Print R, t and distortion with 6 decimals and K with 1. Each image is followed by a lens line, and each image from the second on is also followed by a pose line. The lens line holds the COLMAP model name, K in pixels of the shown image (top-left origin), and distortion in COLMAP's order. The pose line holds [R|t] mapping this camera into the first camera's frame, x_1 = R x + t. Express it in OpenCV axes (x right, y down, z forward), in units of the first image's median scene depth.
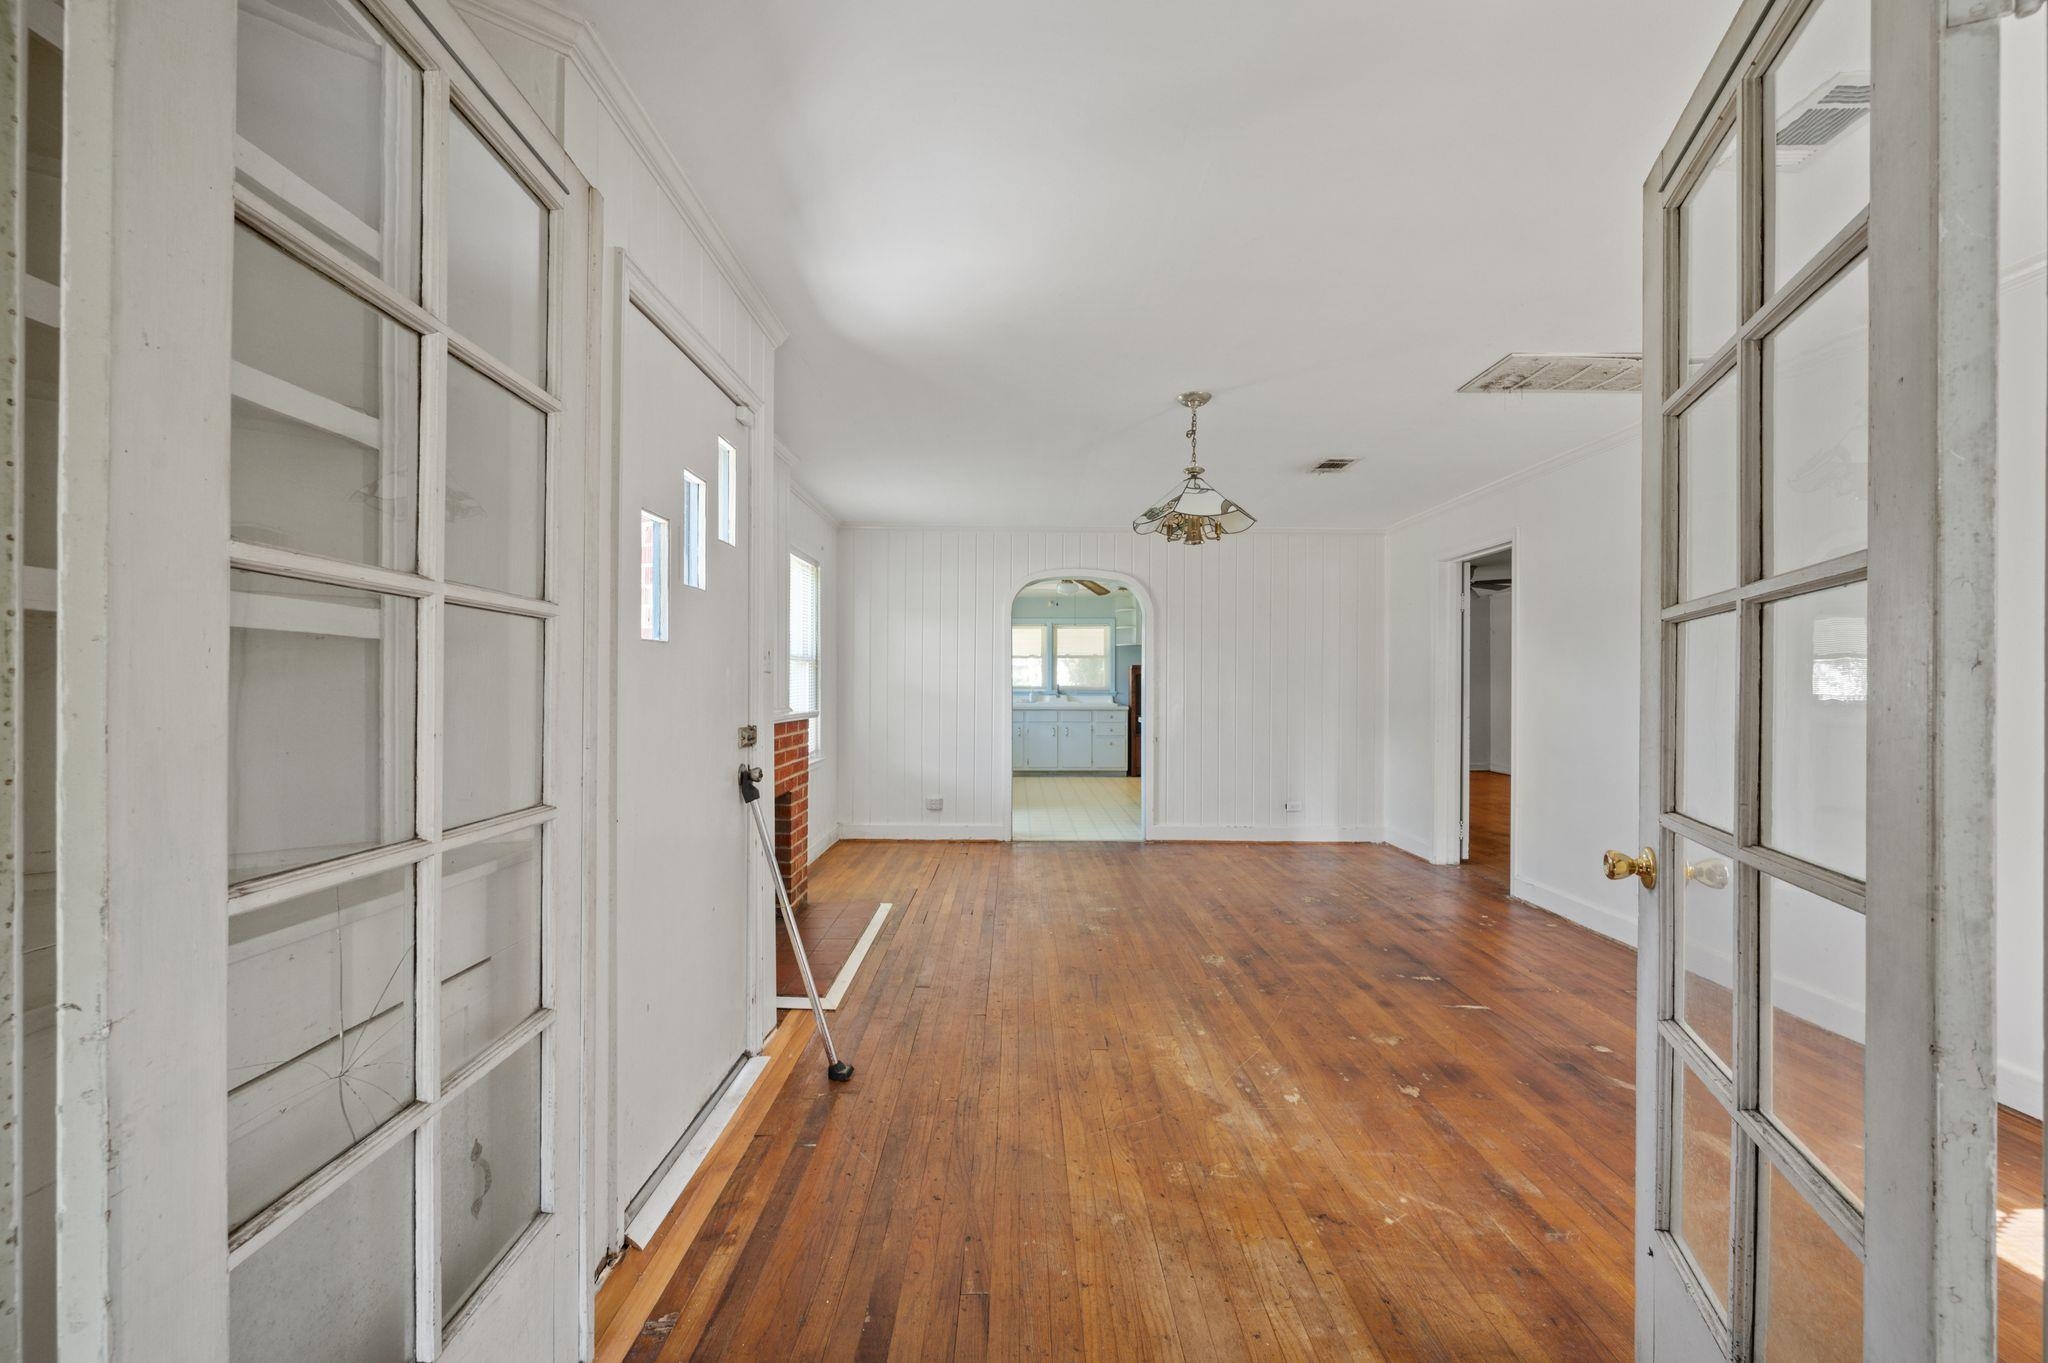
lens RADIAL K [[801.9, 0, 1024.0], [0, 801.9, 681.5], [0, 0, 1]] dist [-0.000603, -0.000124]
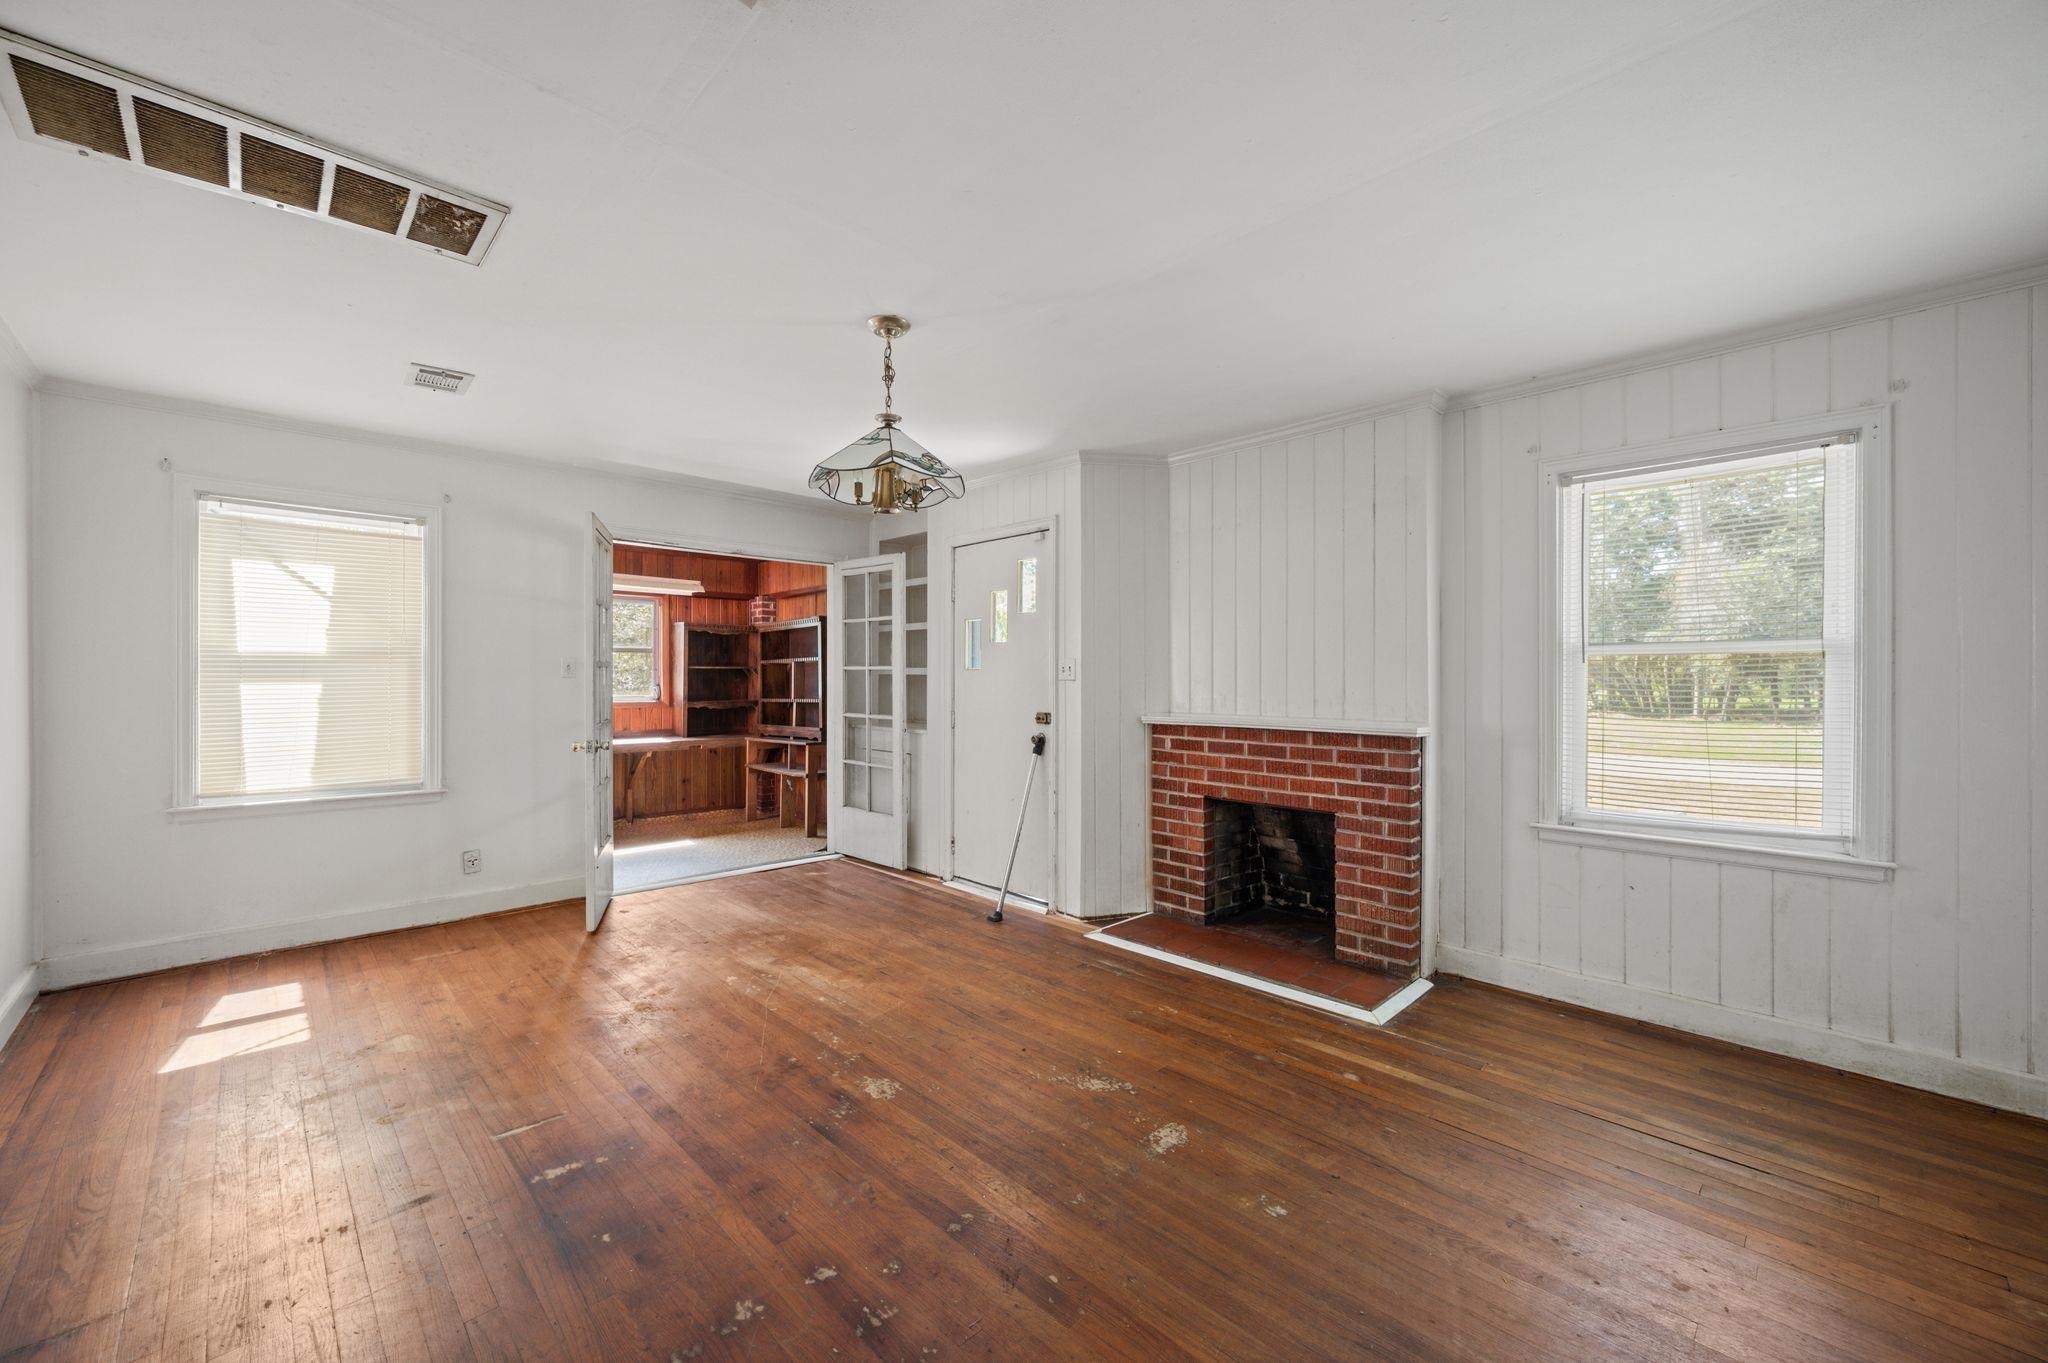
lens RADIAL K [[801.9, 0, 1024.0], [0, 801.9, 681.5], [0, 0, 1]] dist [-0.000603, -0.000124]
pose [[-0.721783, -0.003662, -0.692110, 0.766786], [-0.002373, 0.999993, -0.002816, -0.004399], [0.692116, -0.000391, -0.721787, 1.932914]]
